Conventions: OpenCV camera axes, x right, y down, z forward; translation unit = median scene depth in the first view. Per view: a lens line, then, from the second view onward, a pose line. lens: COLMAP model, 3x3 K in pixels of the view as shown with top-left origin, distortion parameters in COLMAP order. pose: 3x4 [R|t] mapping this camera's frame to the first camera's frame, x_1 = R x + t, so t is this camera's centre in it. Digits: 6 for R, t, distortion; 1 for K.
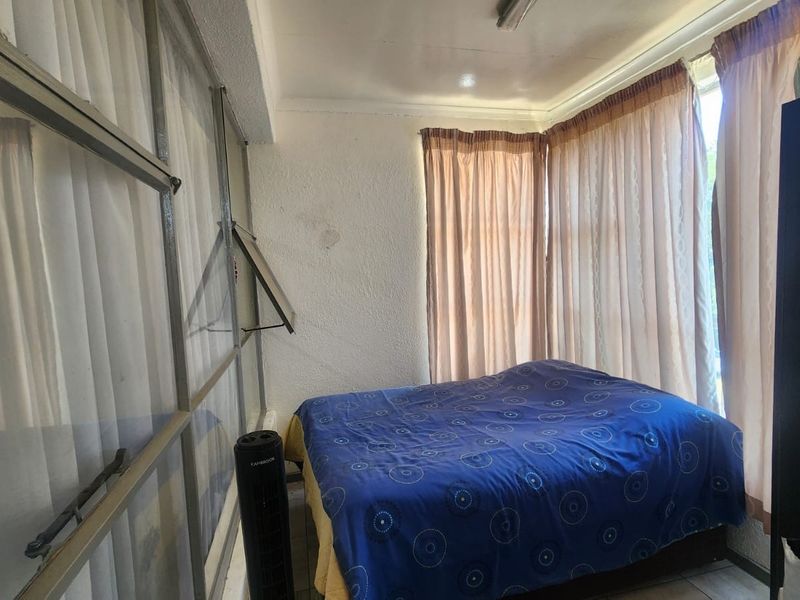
lens RADIAL K [[444.0, 0, 400.4], [0, 444.0, 300.4], [0, 0, 1]] dist [0.003542, 0.000794]
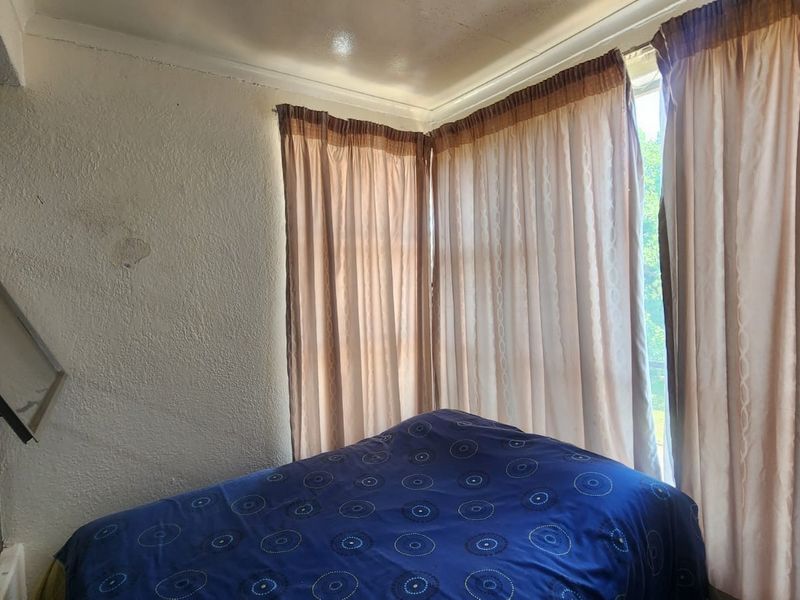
lens RADIAL K [[444.0, 0, 397.2], [0, 444.0, 300.8], [0, 0, 1]] dist [0.003542, 0.000794]
pose [[0.938336, -0.003578, 0.345706, -0.023805], [0.016417, 0.999280, -0.034216, -0.044100], [-0.345335, 0.037782, 0.937719, 0.294419]]
